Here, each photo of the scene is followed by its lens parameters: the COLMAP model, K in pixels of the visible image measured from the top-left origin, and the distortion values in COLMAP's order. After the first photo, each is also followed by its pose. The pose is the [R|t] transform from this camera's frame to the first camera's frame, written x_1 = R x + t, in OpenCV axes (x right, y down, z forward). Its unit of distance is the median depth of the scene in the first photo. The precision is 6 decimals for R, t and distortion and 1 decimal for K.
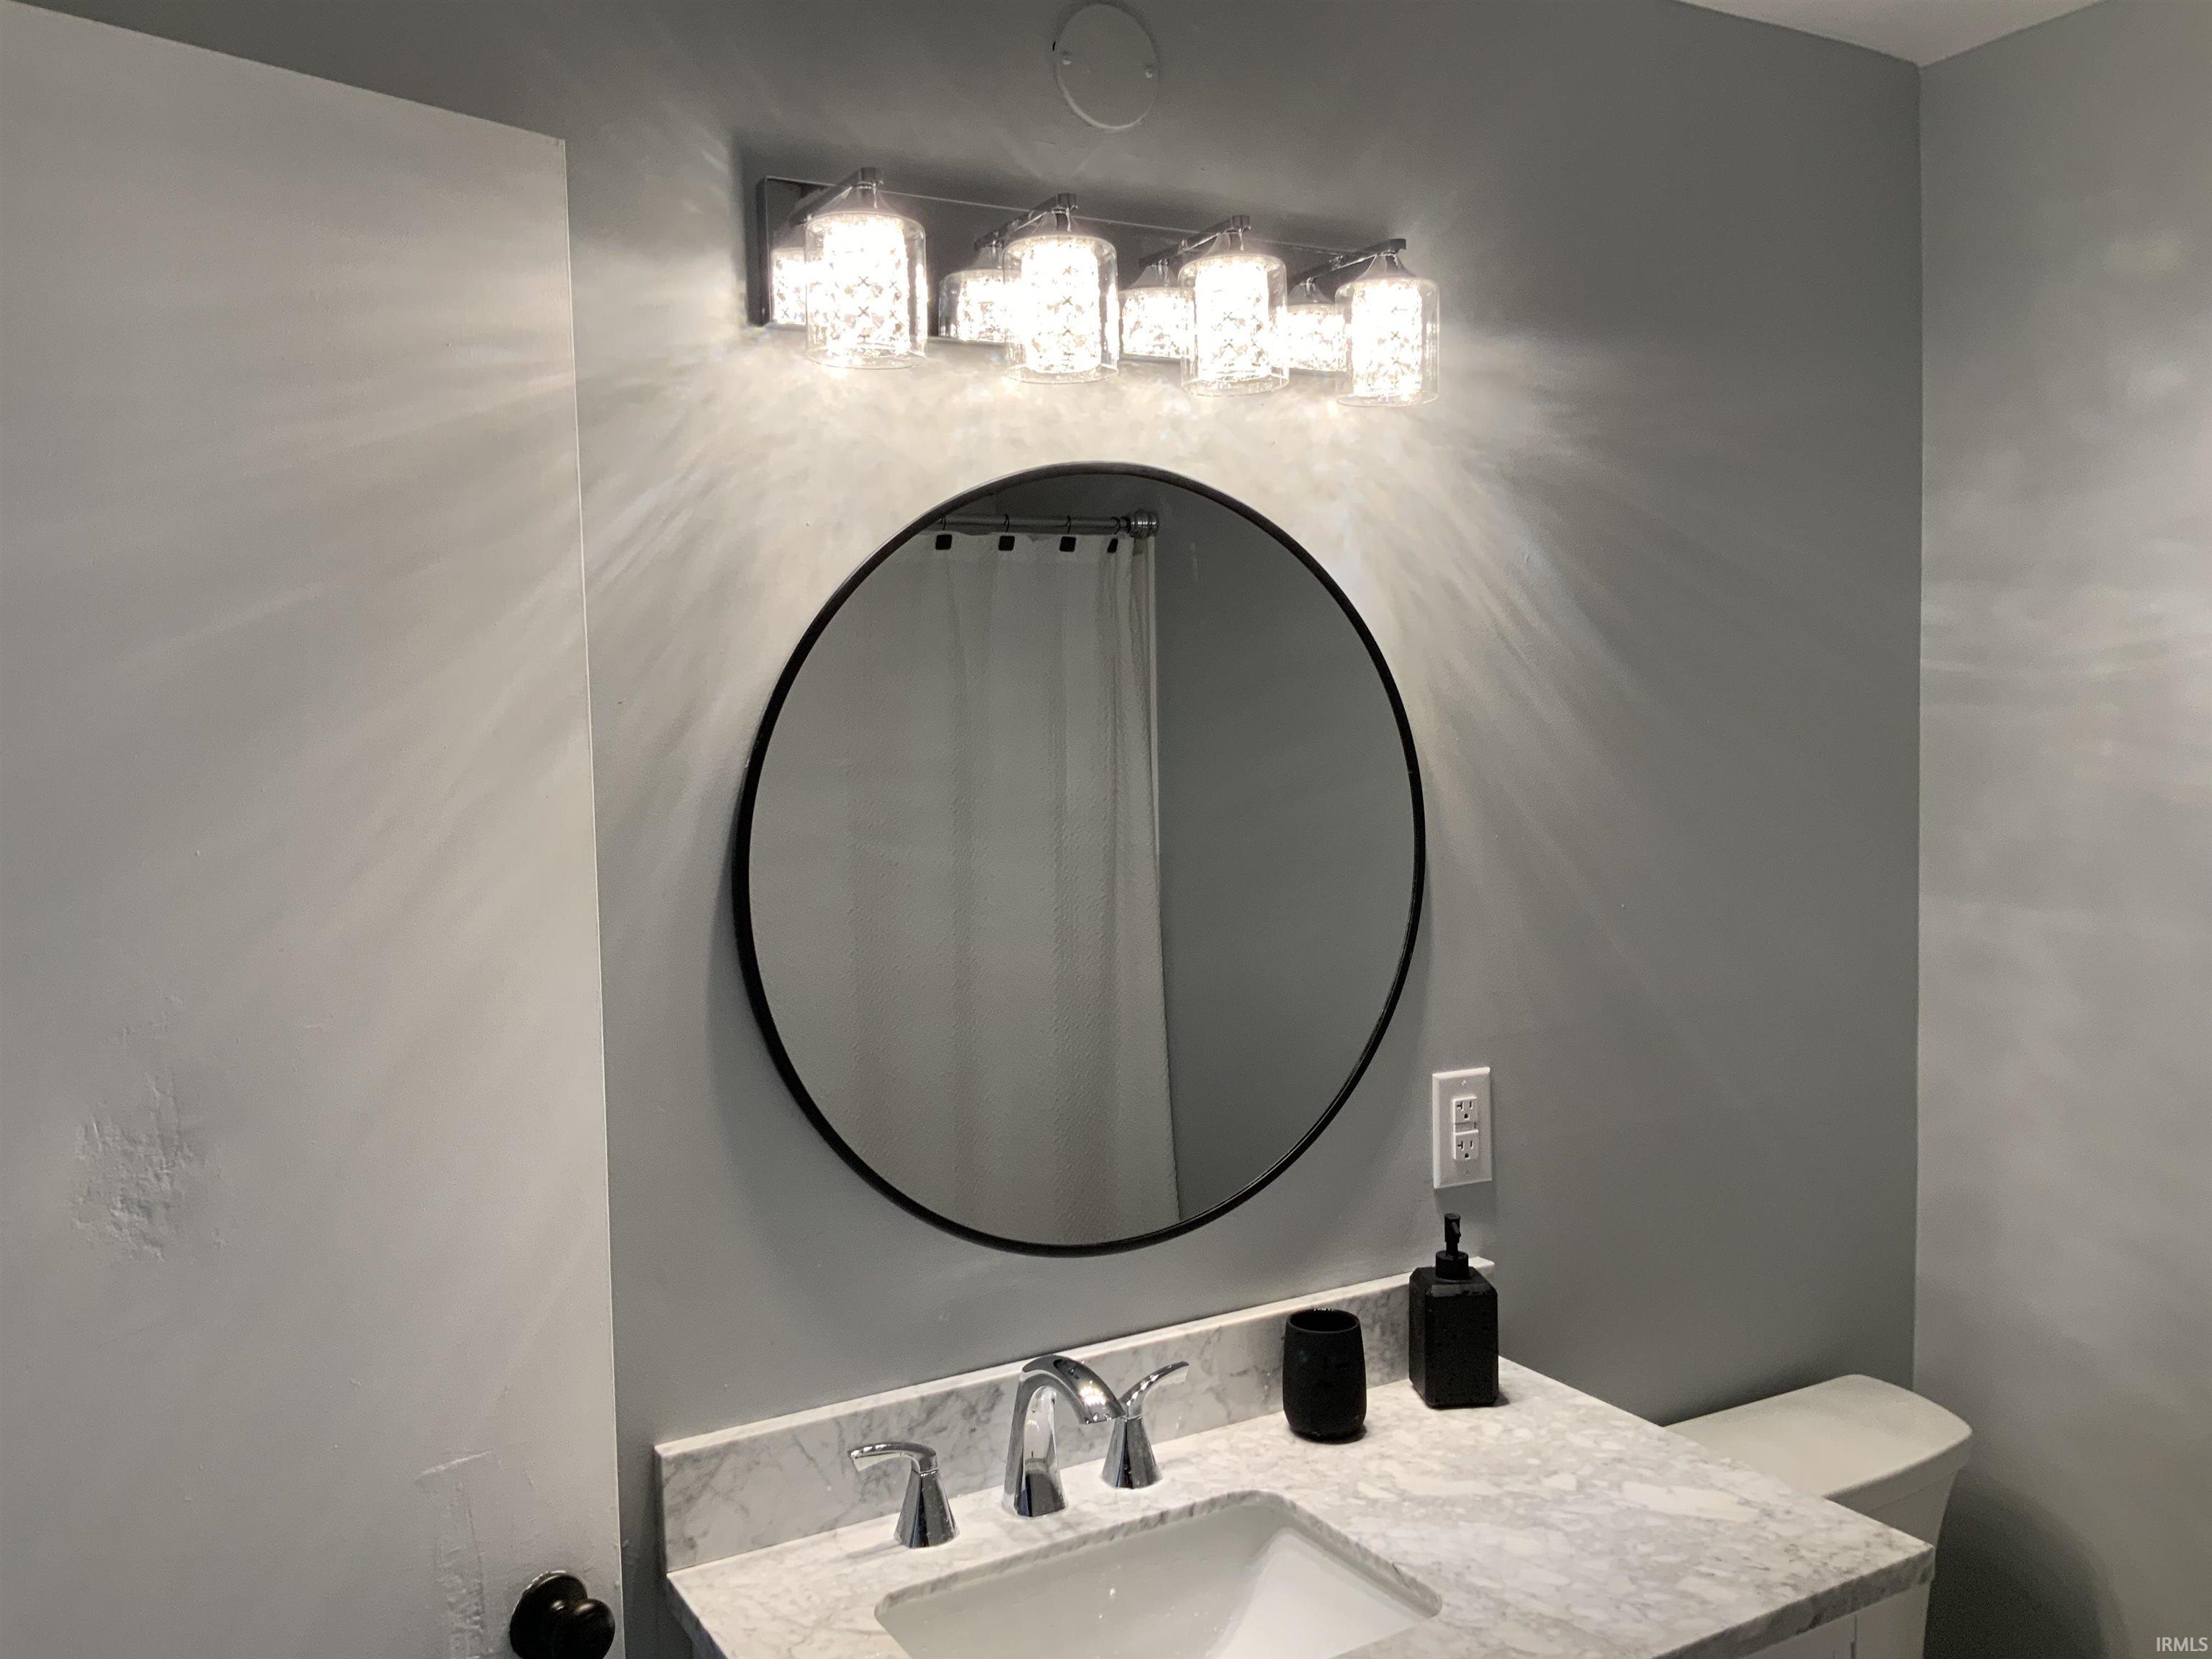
lens RADIAL K [[1870.6, 0, 1091.6], [0, 1870.6, 750.3], [0, 0, 1]] dist [0.075358, -0.158144]
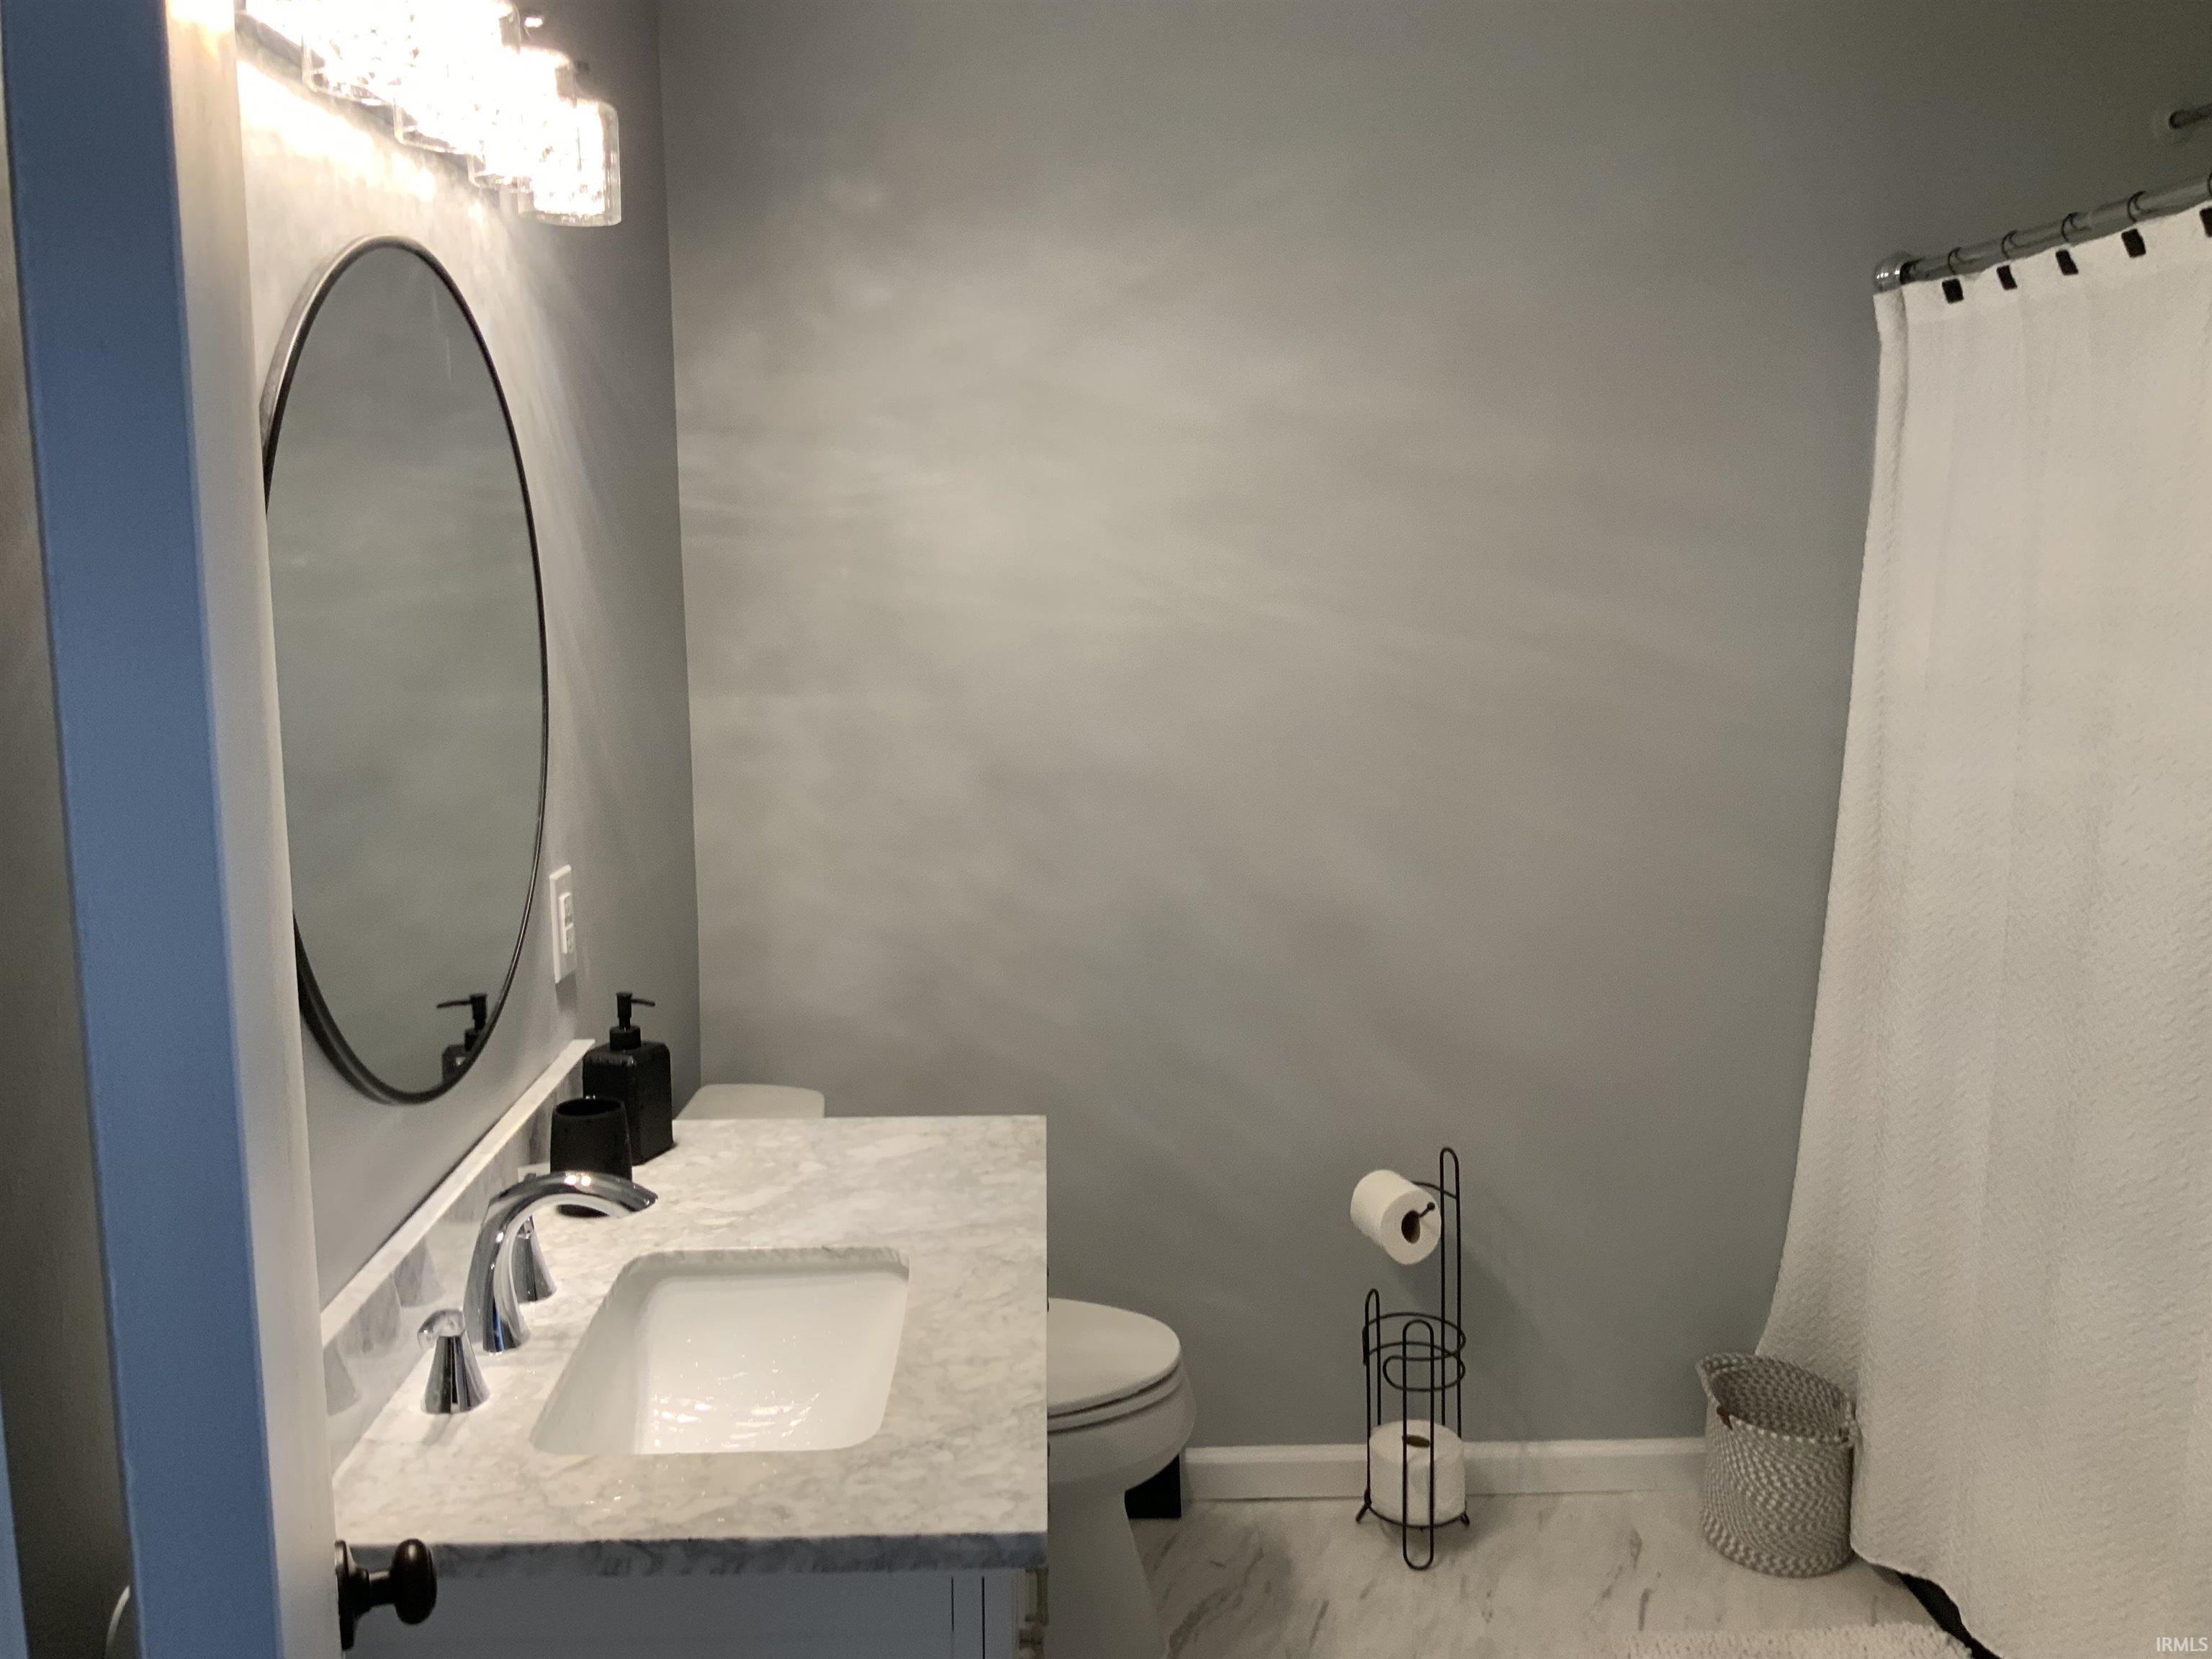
lens RADIAL K [[1870.6, 0, 1143.8], [0, 1870.6, 777.1], [0, 0, 1]] dist [0.075358, -0.158144]
pose [[0.435639, -0.092155, 0.895392, -0.717417], [0.016277, 0.995389, 0.094528, 0.027698], [-0.899974, -0.026606, 0.435130, 0.289248]]
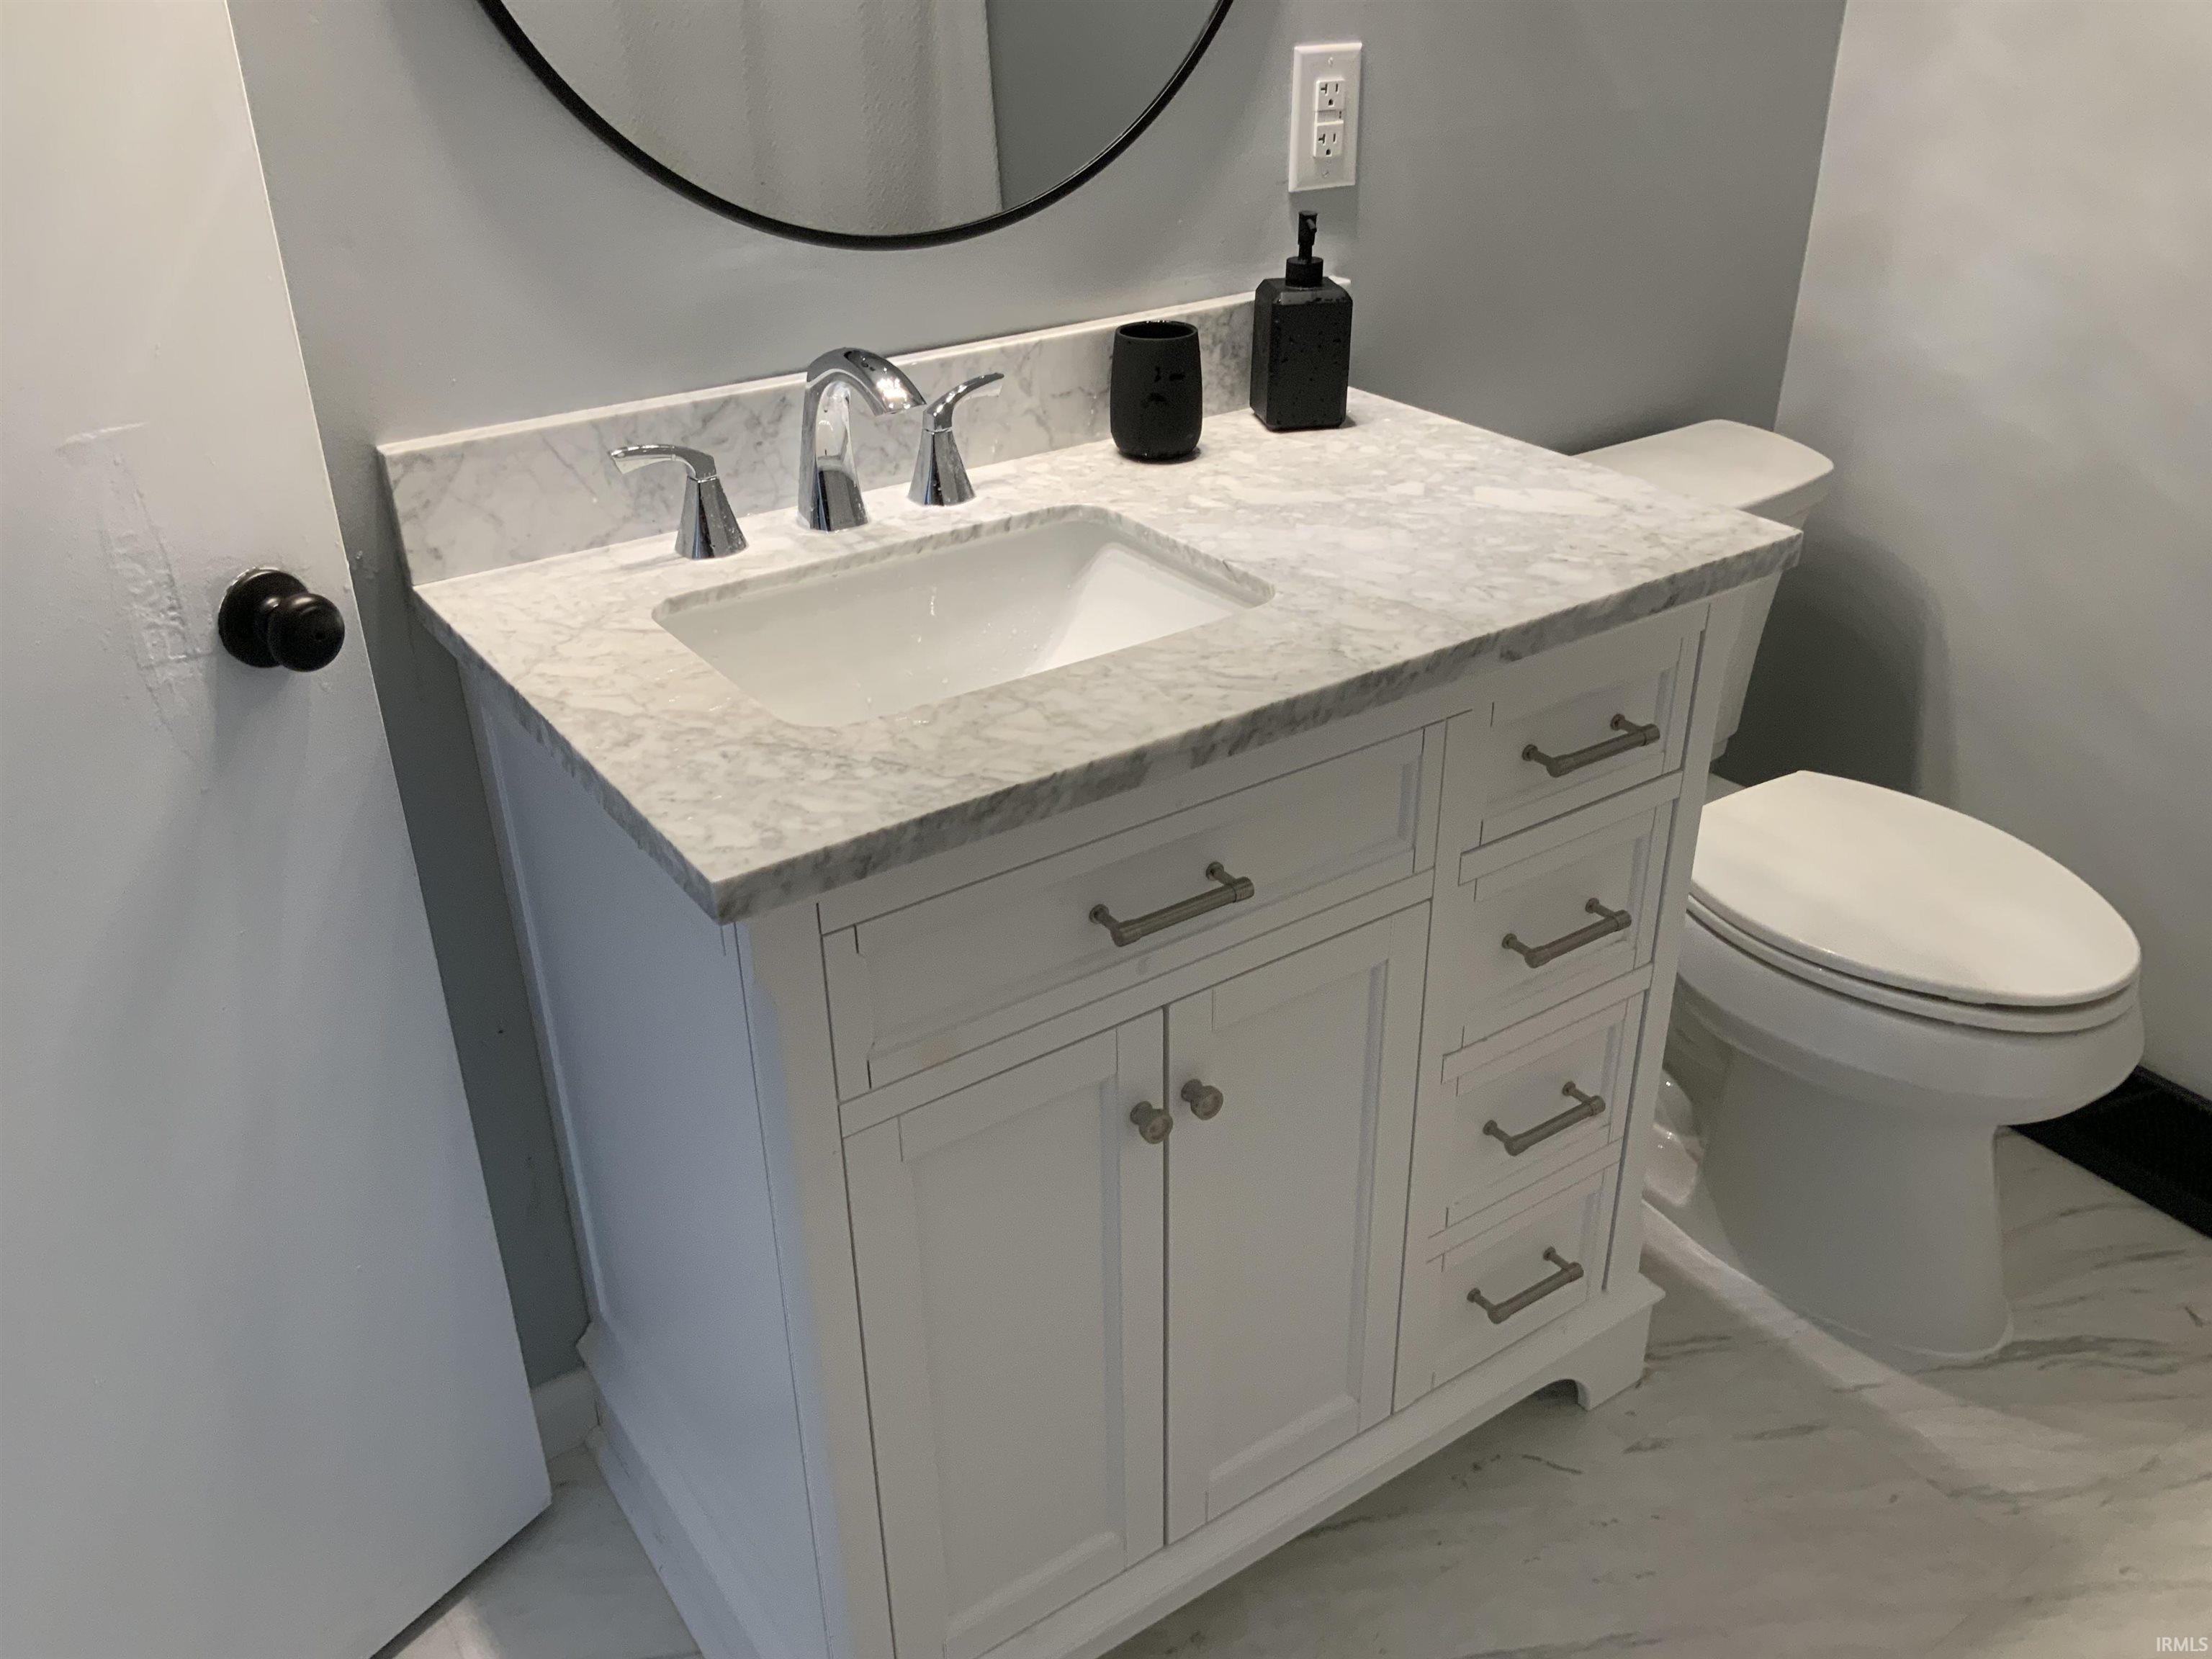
lens RADIAL K [[1870.6, 0, 1102.7], [0, 1870.6, 840.8], [0, 0, 1]] dist [0.075358, -0.158144]
pose [[0.996272, -0.029866, 0.080929, 0.020864], [-0.009385, 0.895062, 0.445843, 0.134569], [-0.085752, -0.444940, 0.891445, 0.119446]]
